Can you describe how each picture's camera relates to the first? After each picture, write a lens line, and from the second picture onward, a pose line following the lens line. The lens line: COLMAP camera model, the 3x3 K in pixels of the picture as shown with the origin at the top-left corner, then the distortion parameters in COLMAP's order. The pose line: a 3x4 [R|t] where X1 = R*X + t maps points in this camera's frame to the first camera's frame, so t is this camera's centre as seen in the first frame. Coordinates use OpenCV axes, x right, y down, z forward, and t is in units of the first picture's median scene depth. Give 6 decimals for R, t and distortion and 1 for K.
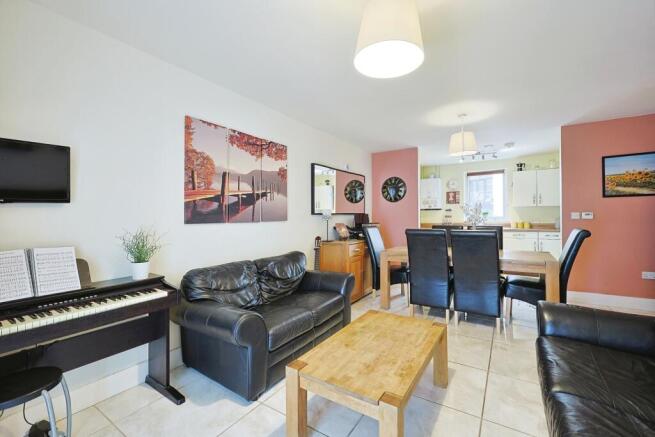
lens RADIAL K [[283.6, 0, 327.5], [0, 283.6, 218.5], [0, 0, 1]] dist [0.017187, 0.000264]
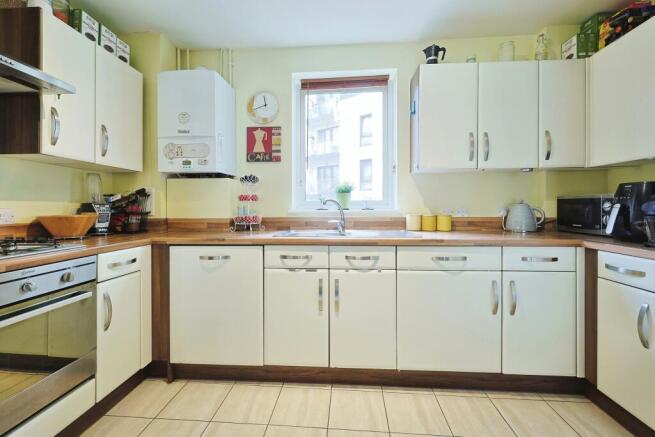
lens RADIAL K [[283.6, 0, 327.5], [0, 283.6, 218.5], [0, 0, 1]] dist [0.017187, 0.000264]
pose [[0.877089, -0.009040, 0.480243, 0.745313], [-0.004730, 0.999612, 0.027456, 0.016390], [-0.480305, -0.026353, 0.876706, 1.429278]]
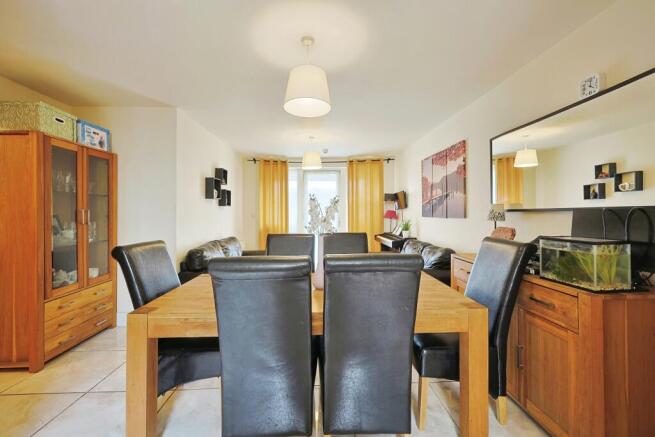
lens RADIAL K [[283.6, 0, 327.5], [0, 283.6, 218.5], [0, 0, 1]] dist [0.017187, 0.000264]
pose [[-0.810012, 0.023343, -0.585949, 0.914255], [0.006671, 0.999510, 0.030597, -0.024216], [0.586375, 0.020875, -0.809770, 1.724138]]
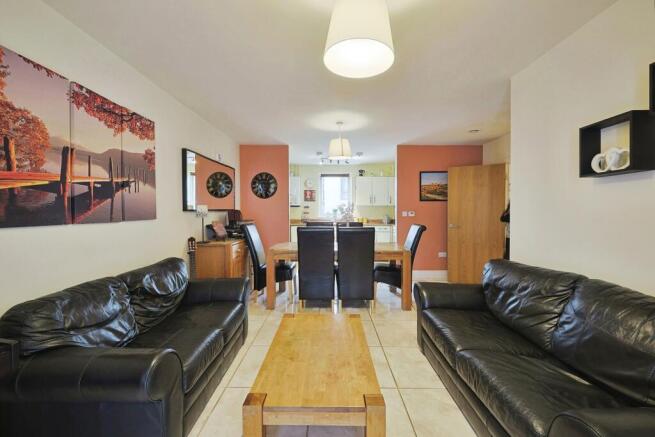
lens RADIAL K [[283.6, 0, 327.5], [0, 283.6, 218.5], [0, 0, 1]] dist [0.017187, 0.000264]
pose [[0.843091, -0.004402, 0.537752, -0.188218], [-0.006030, 0.999826, 0.017638, -0.012013], [-0.537737, -0.018114, 0.842918, 0.101593]]
